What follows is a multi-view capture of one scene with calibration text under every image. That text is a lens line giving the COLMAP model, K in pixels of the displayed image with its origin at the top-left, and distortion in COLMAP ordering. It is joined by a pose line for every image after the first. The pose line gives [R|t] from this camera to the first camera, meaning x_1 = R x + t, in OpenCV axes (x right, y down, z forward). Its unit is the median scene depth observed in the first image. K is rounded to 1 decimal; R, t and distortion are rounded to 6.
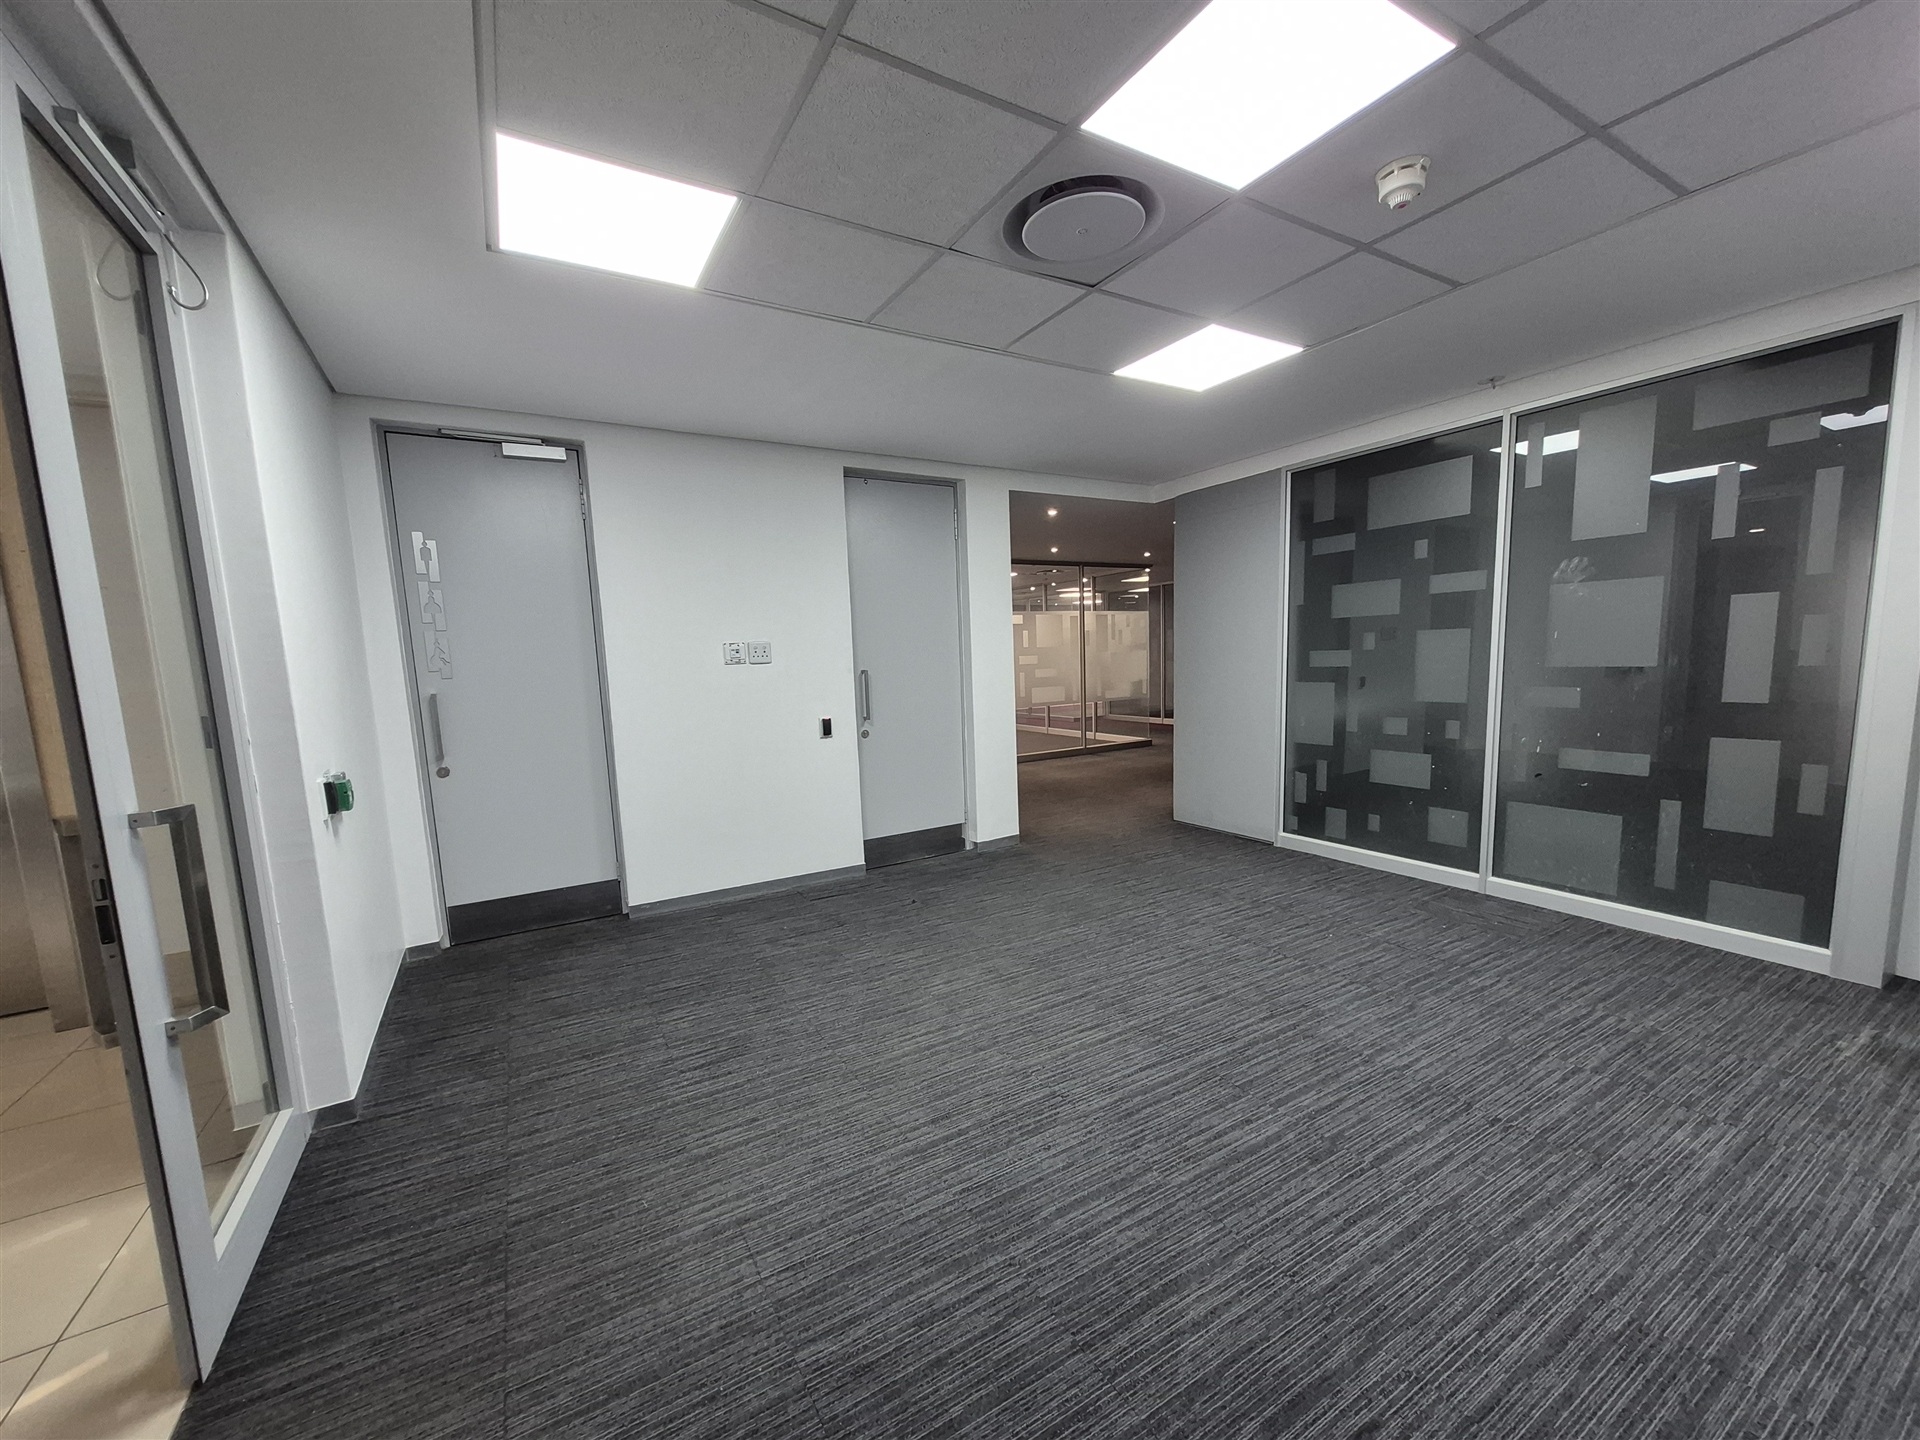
lens RADIAL K [[755.3, 0, 961.7], [0, 755.3, 731.9], [0, 0, 1]] dist [-0.000701, -0.000040]
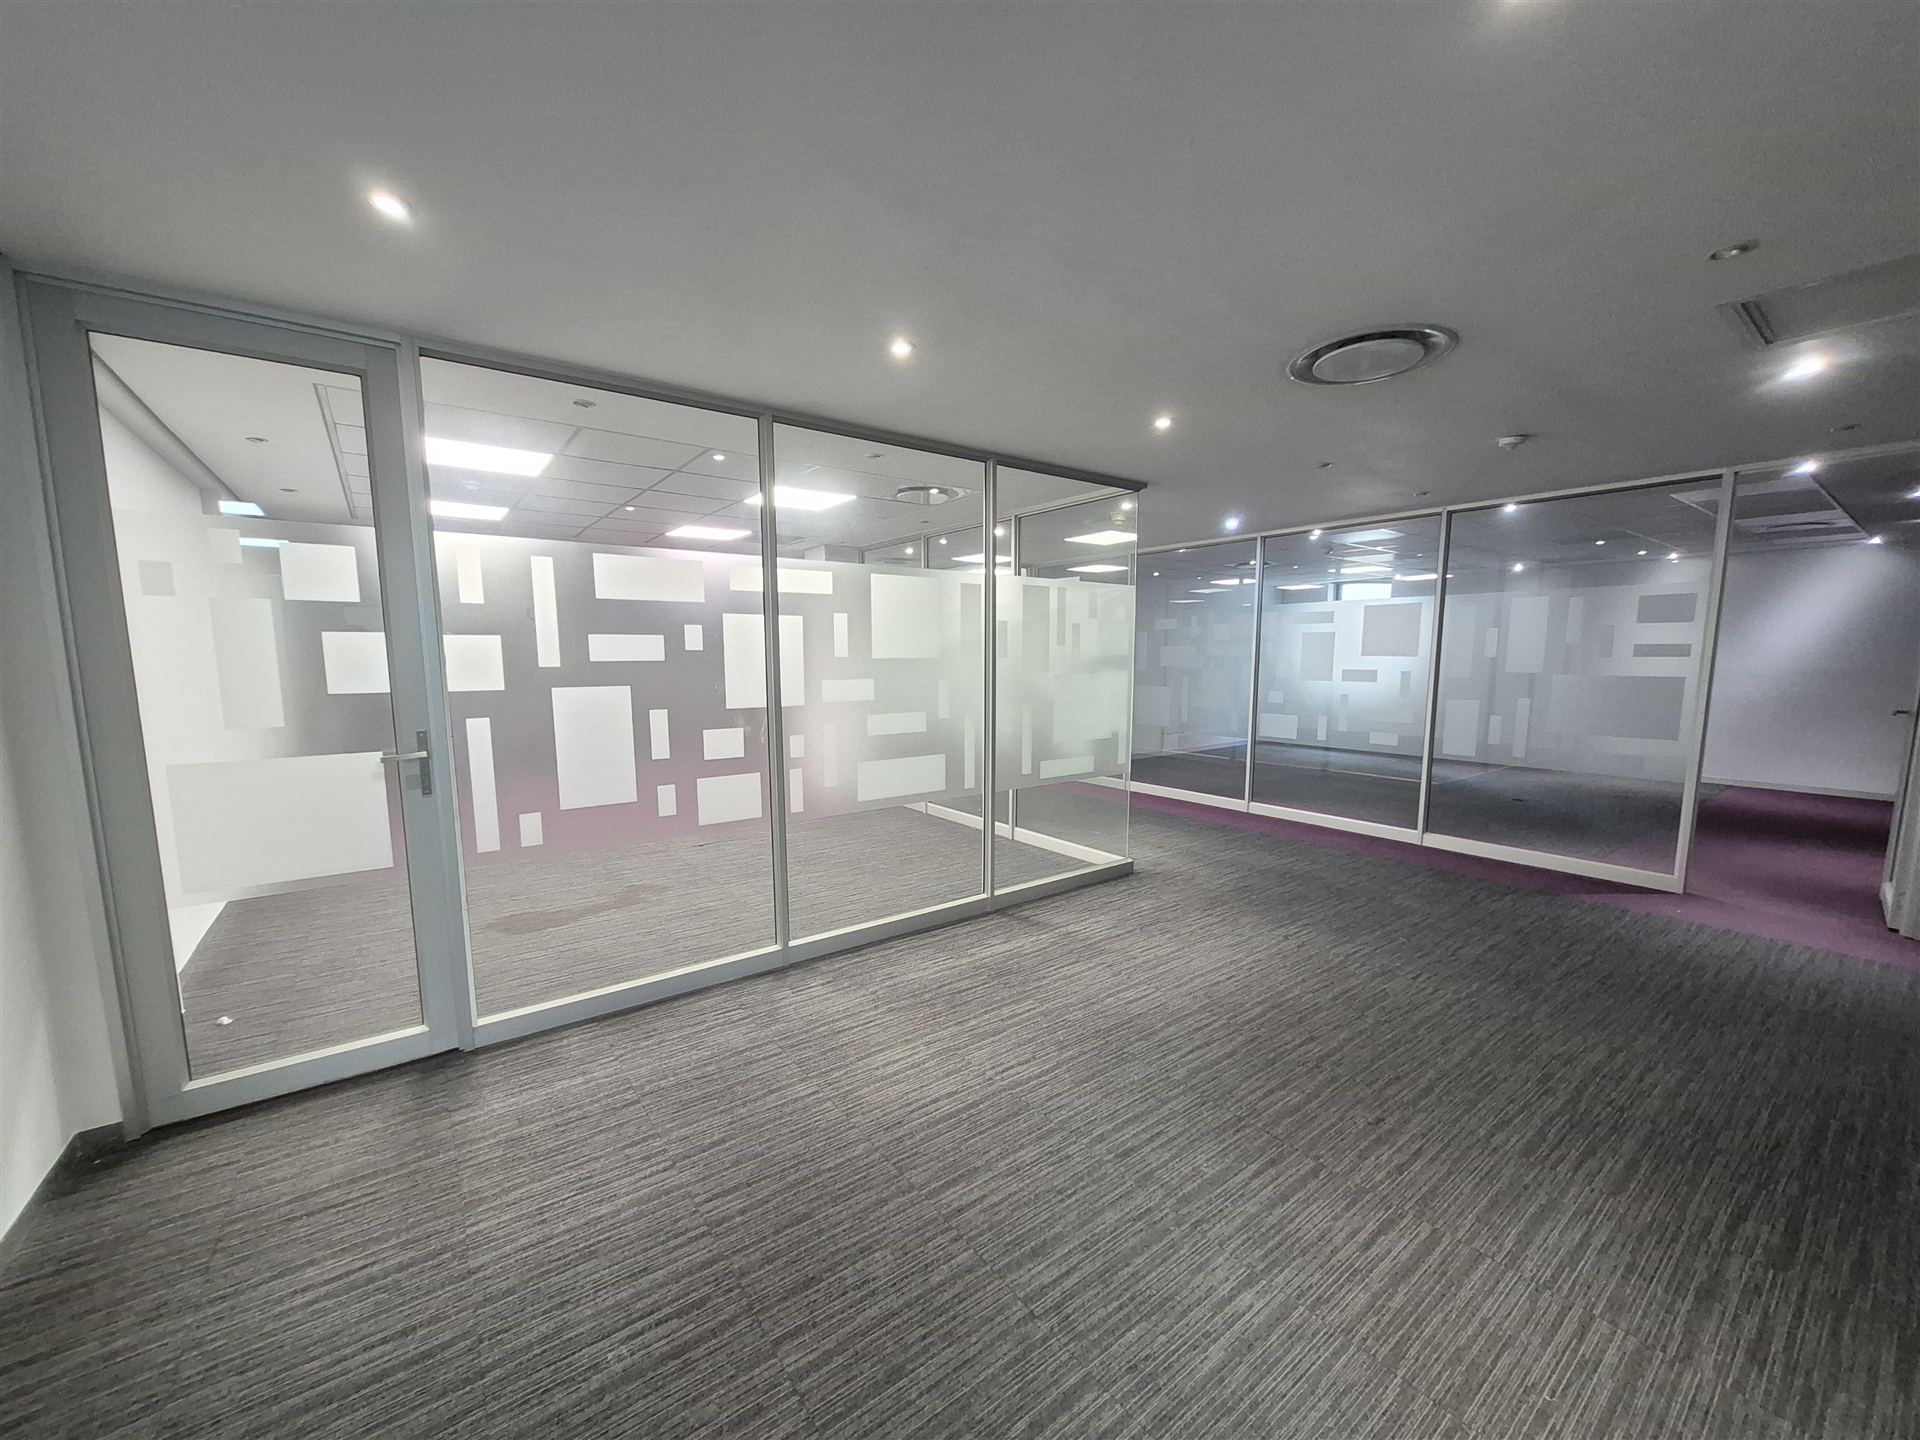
lens RADIAL K [[755.3, 0, 957.0], [0, 755.3, 731.3], [0, 0, 1]] dist [-0.000701, -0.000040]
pose [[0.993607, 0.023506, 0.110420, 0.091743], [-0.023405, 0.999724, -0.002218, -0.068805], [-0.110442, -0.000380, 0.993882, 0.560742]]
